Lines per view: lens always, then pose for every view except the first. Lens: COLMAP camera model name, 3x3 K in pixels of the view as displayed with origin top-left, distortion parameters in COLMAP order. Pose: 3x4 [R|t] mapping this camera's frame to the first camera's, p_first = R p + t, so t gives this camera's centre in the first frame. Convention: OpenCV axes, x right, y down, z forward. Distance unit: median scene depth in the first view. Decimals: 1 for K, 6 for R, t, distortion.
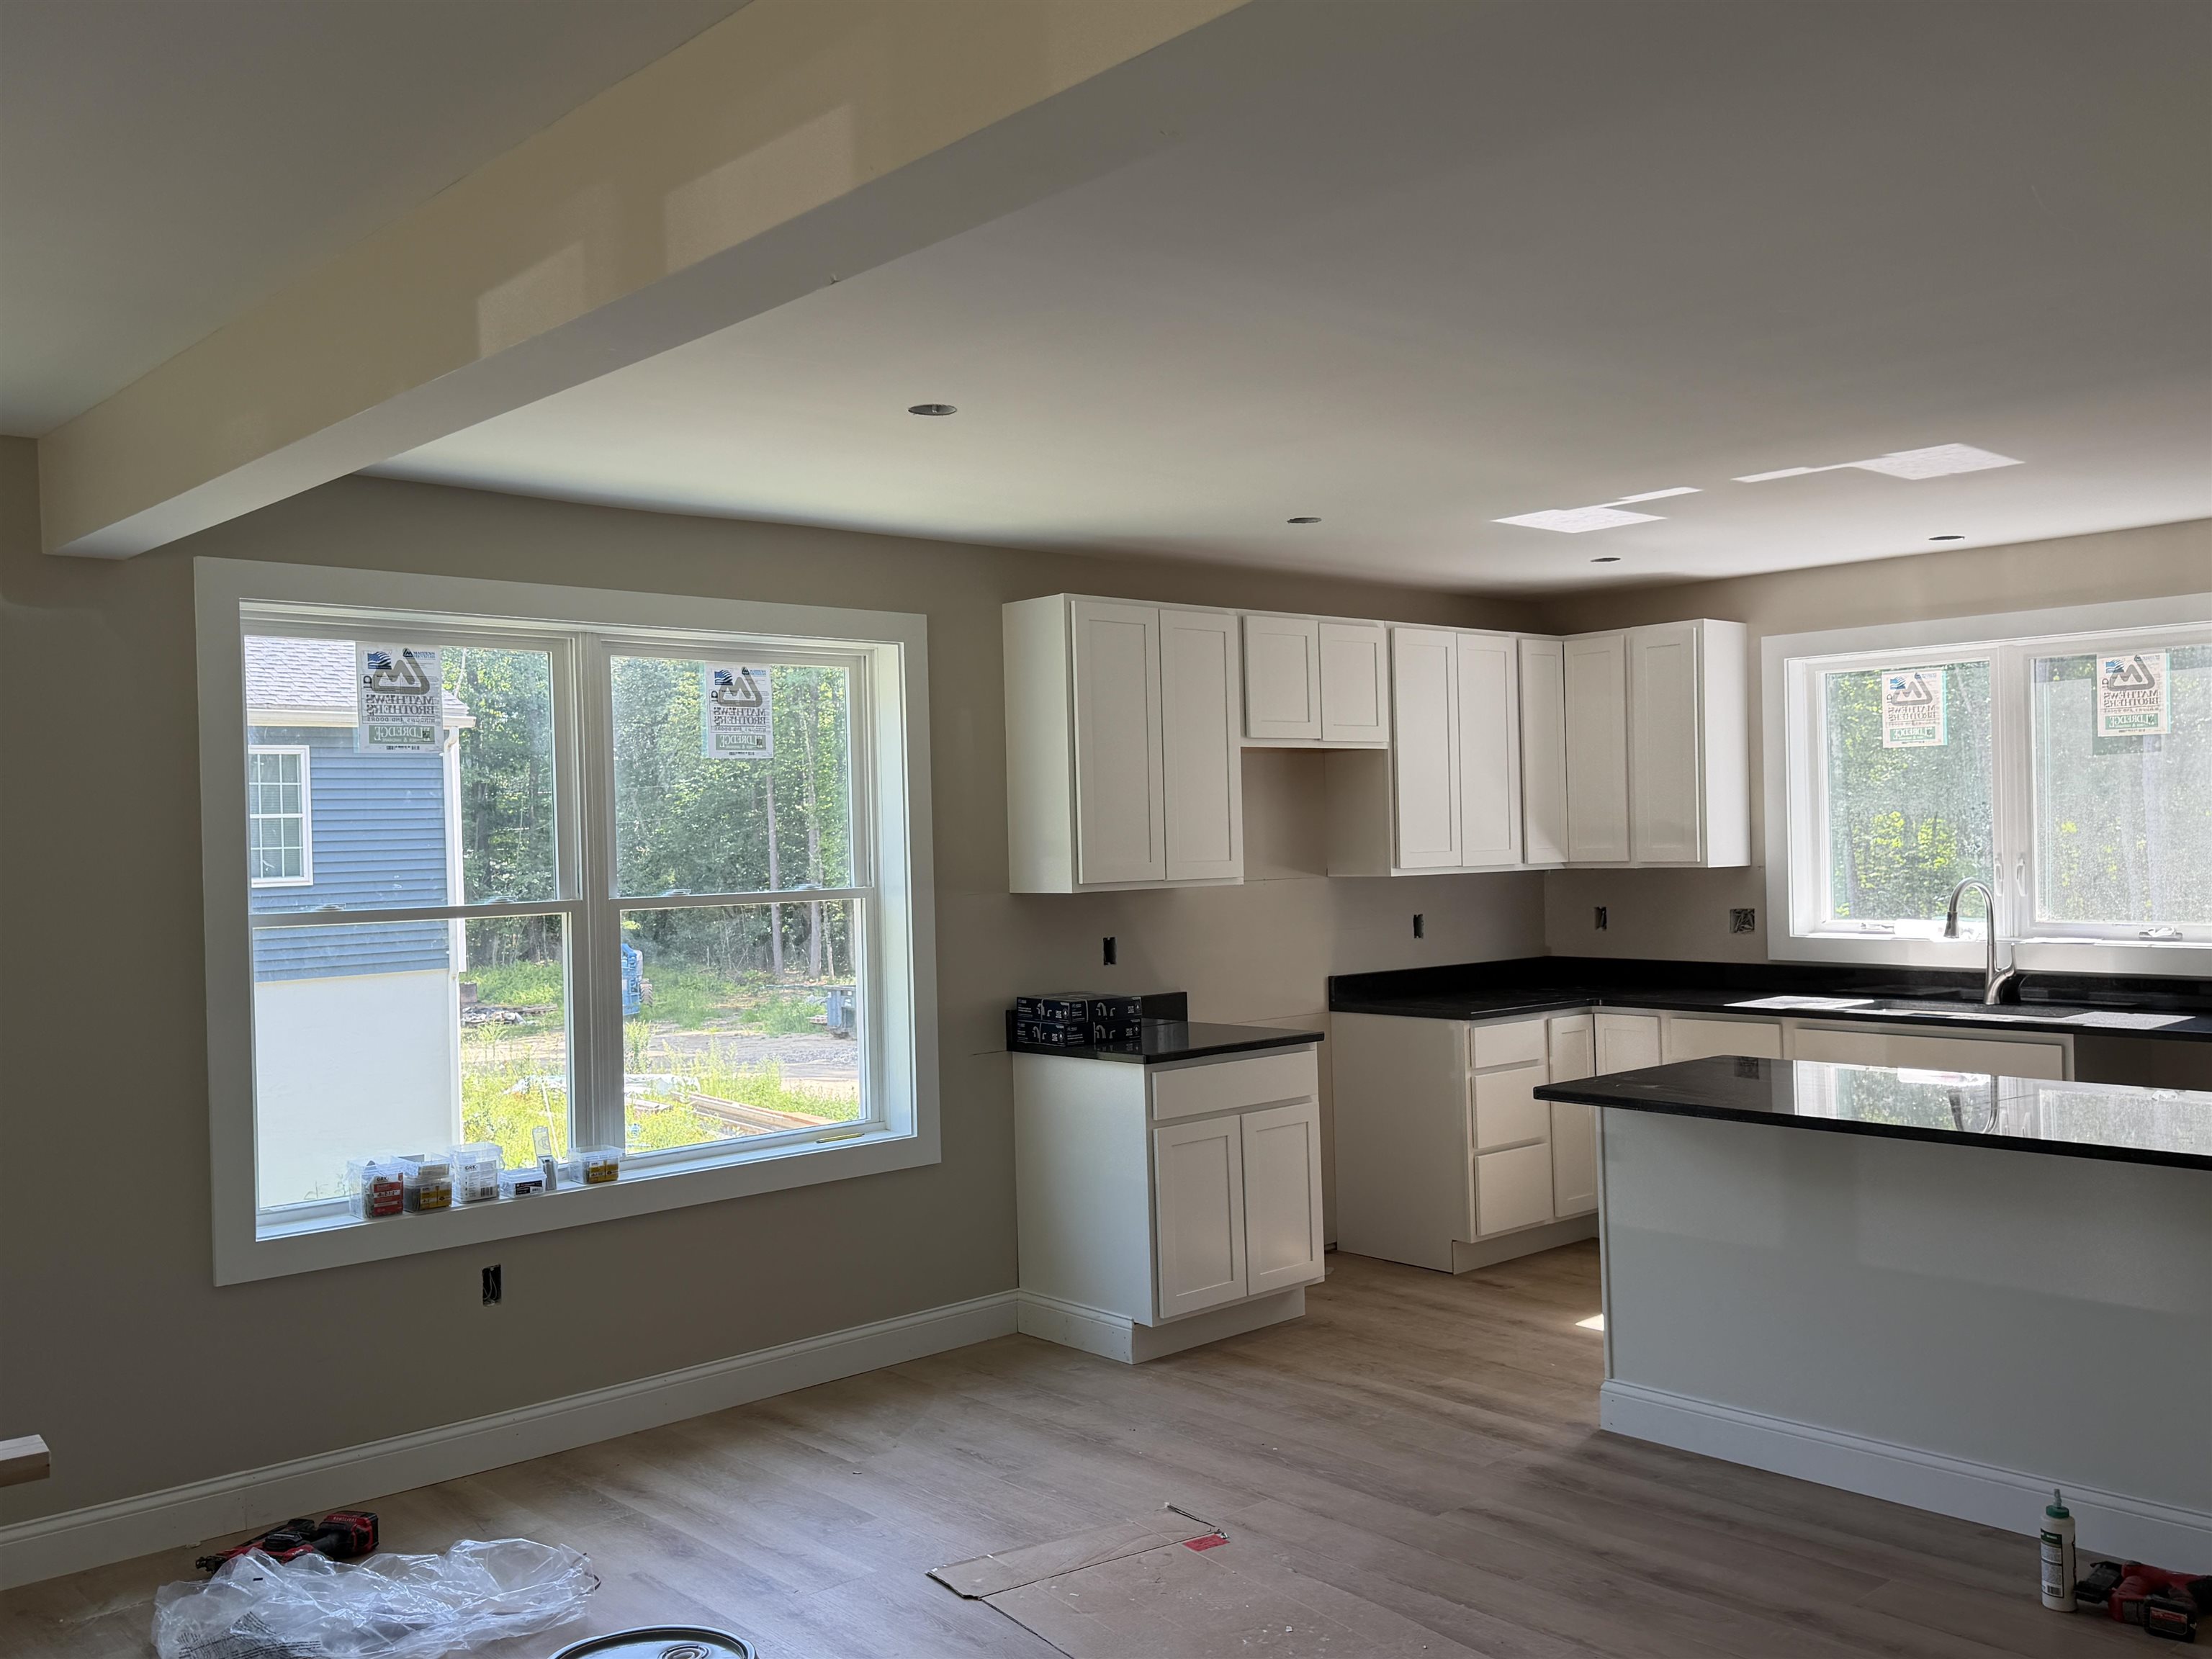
lens RADIAL K [[1870.5, 0, 1122.6], [0, 1870.5, 823.4], [0, 0, 1]] dist [0.092321, -0.044290]
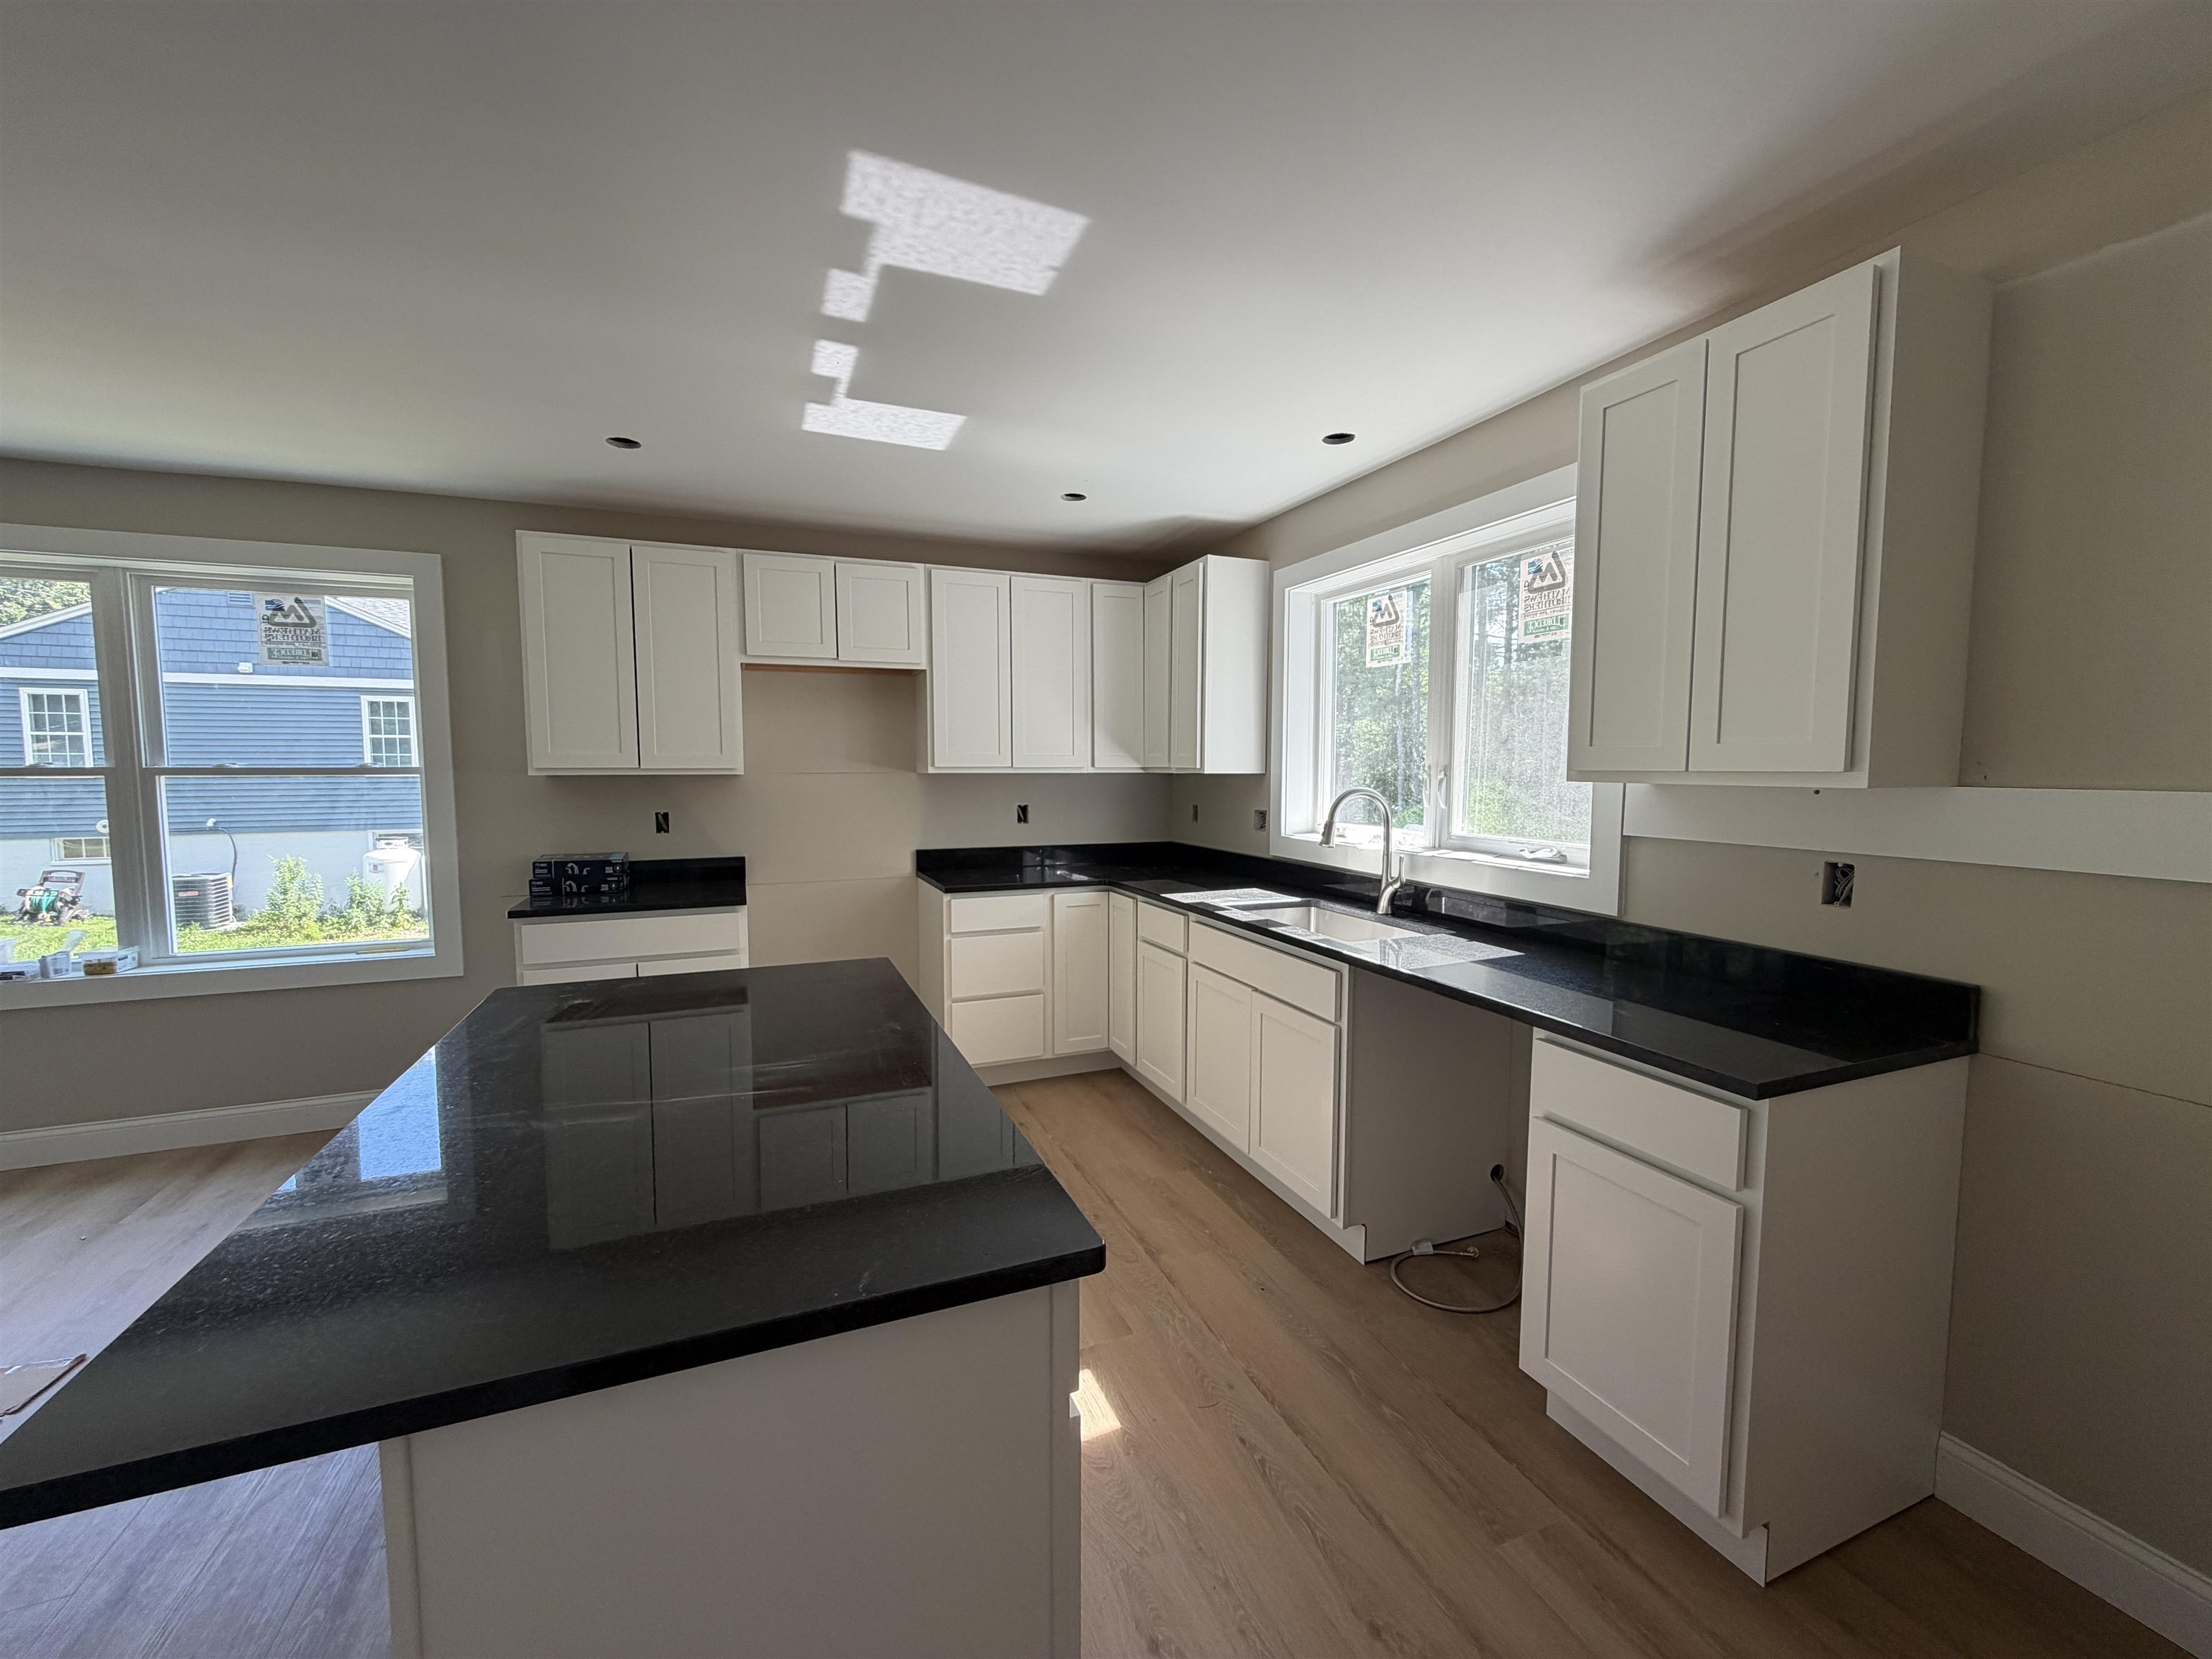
lens RADIAL K [[880.5, 0, 1068.6], [0, 880.5, 829.4], [0, 0, 1]] dist [0.007859, 0.000064]
pose [[0.937835, 0.049663, -0.343510, 0.451524], [-0.020270, 0.995858, 0.088636, 0.011882], [0.346489, -0.076163, 0.934957, 0.498488]]
